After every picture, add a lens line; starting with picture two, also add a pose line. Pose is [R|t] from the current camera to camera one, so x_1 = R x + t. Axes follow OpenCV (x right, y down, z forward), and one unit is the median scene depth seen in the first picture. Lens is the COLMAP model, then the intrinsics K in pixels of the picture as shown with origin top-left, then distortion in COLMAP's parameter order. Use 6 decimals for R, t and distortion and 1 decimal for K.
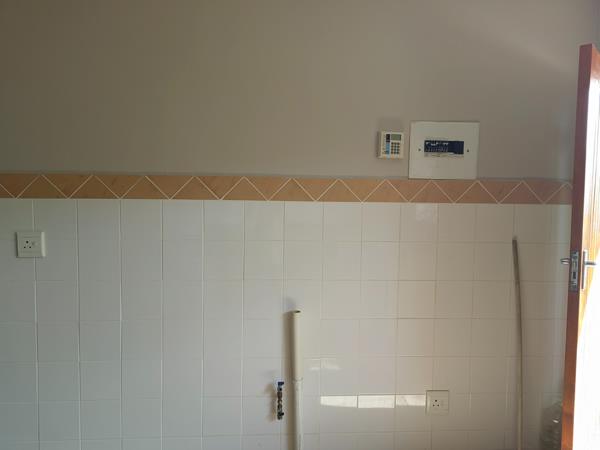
lens RADIAL K [[466.7, 0, 299.0], [0, 466.7, 222.6], [0, 0, 1]] dist [0.031496, -0.005906]
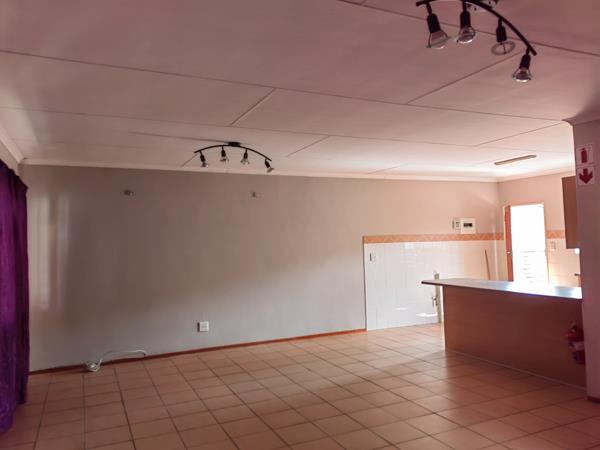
lens RADIAL K [[466.7, 0, 299.0], [0, 466.7, 222.6], [0, 0, 1]] dist [0.031496, -0.005906]
pose [[0.936541, -0.020543, 0.349955, -3.667021], [0.063833, 0.991586, -0.112620, 0.238041], [-0.344696, 0.127812, 0.929972, -3.203971]]
